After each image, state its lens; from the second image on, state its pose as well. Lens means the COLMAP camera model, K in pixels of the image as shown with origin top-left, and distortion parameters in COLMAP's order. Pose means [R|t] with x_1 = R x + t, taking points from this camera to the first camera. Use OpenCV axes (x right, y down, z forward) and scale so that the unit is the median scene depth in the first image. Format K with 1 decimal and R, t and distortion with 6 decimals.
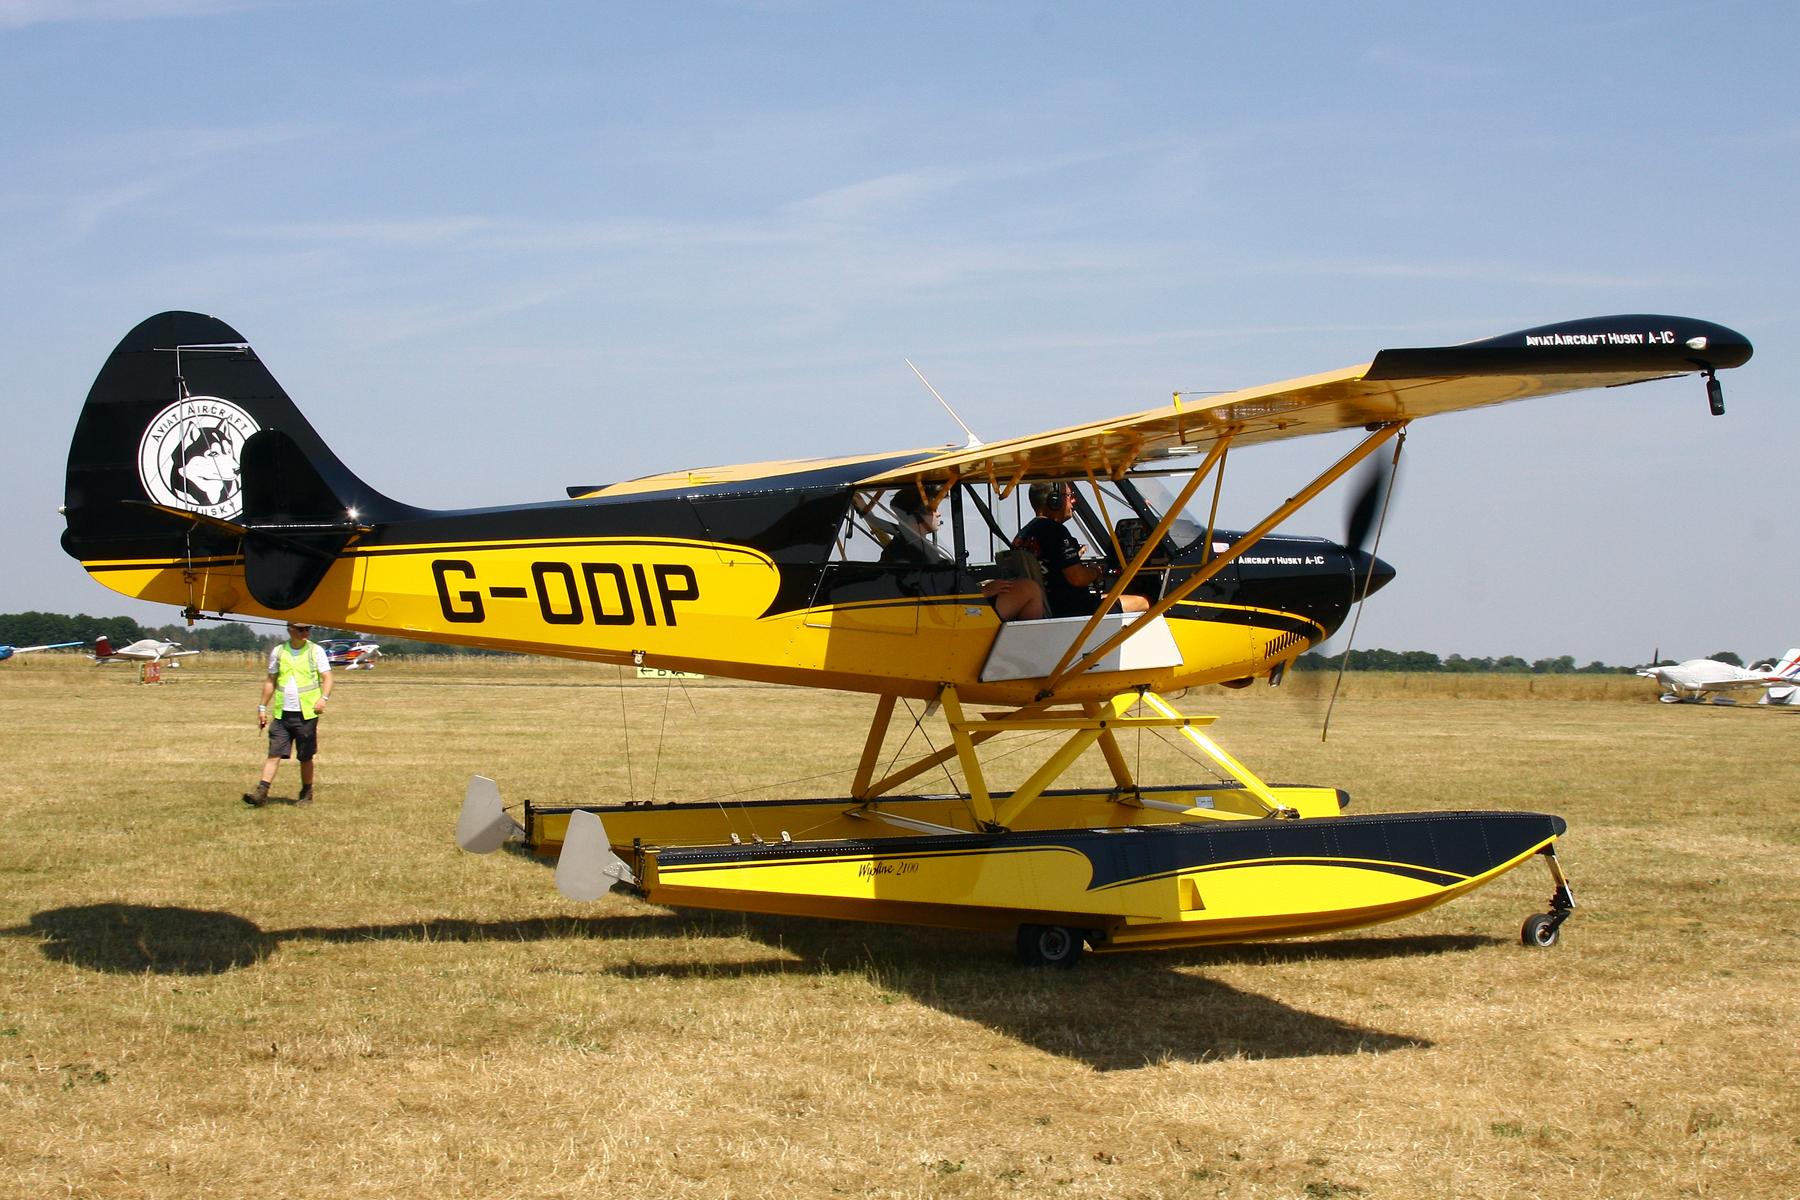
lens RADIAL K [[2345.0, 0, 899.8], [0, 2345.0, 604.5], [0, 0, 1]] dist [-0.039385, 0.000000]
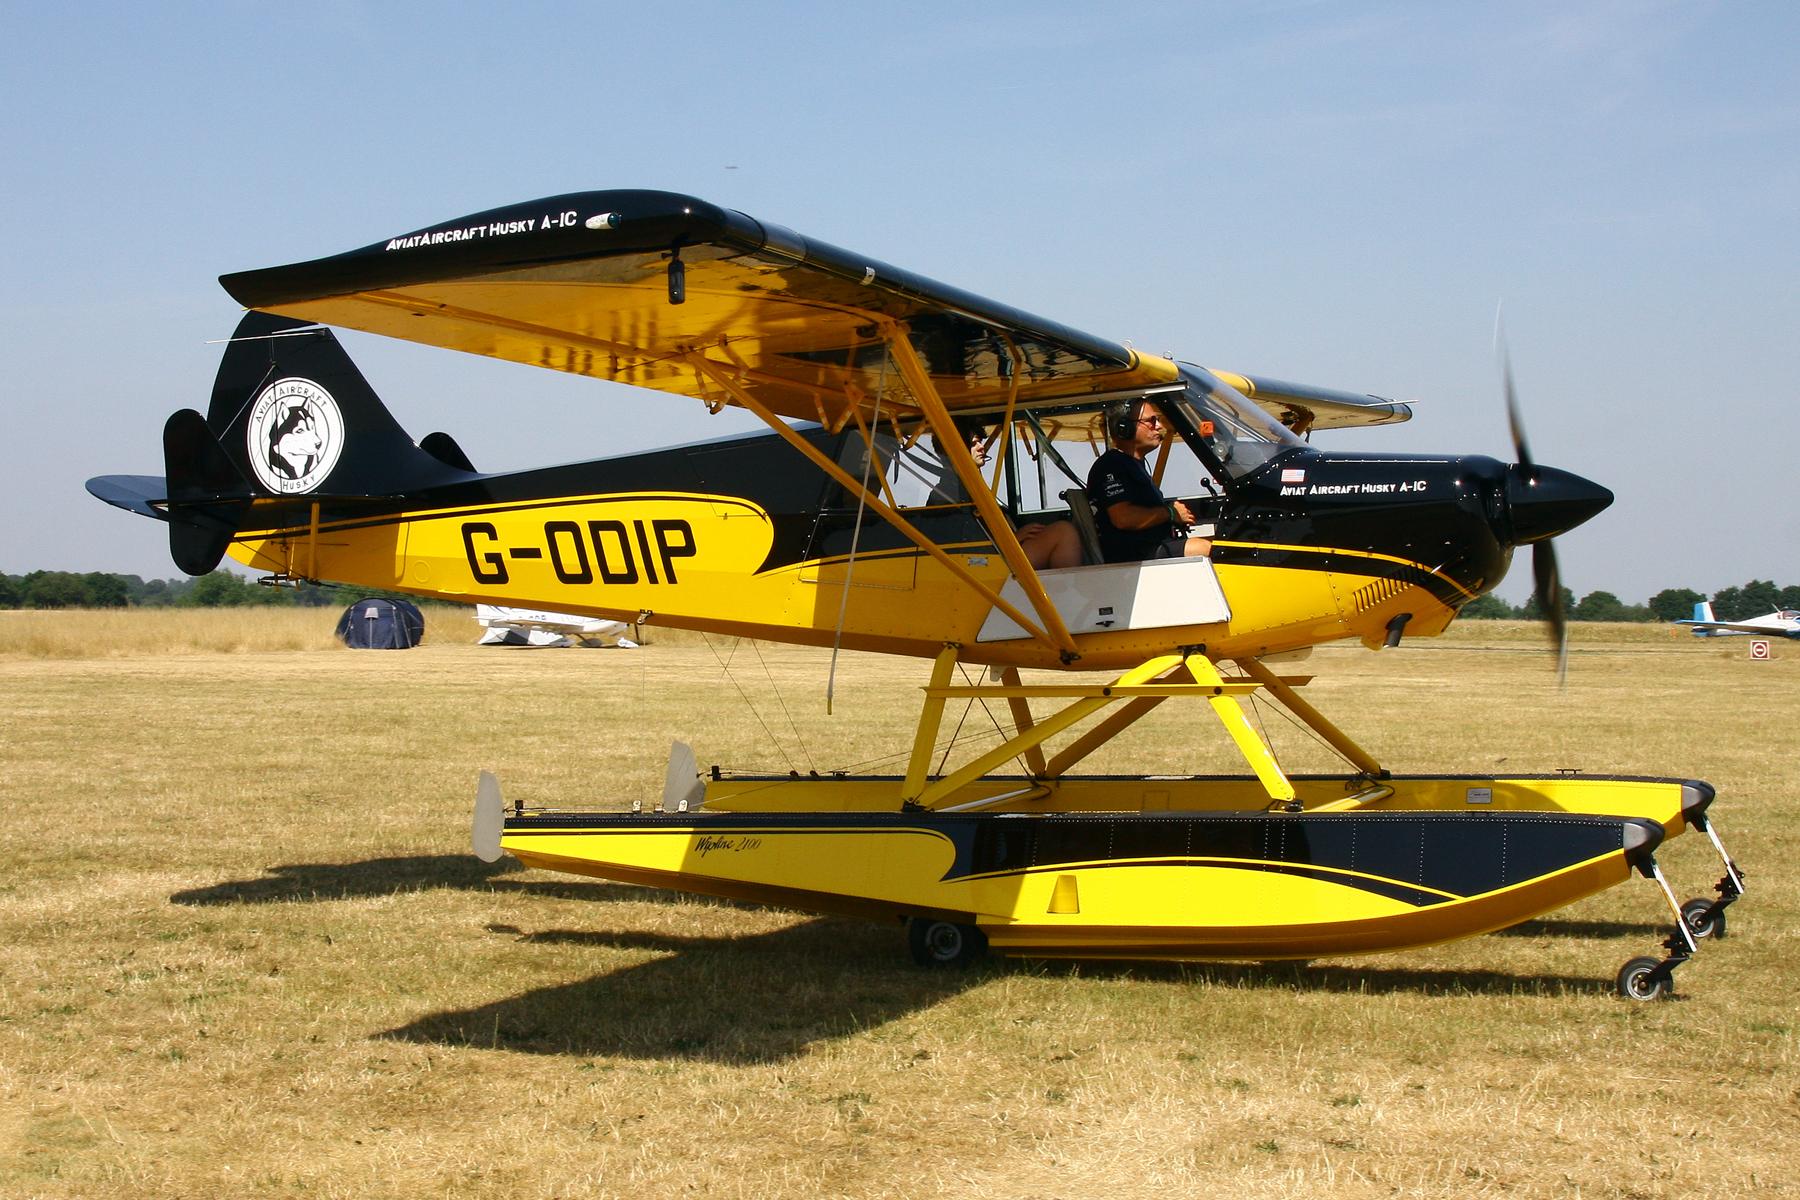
lens RADIAL K [[2669.4, 0, 899.5], [0, 2669.4, 600.2], [0, 0, 1]] dist [-0.038300, 0.000000]
pose [[0.773113, -0.012713, -0.634141, 0.670495], [0.020224, 0.999785, 0.004612, 0.012769], [0.633946, -0.016391, 0.773204, 0.221096]]
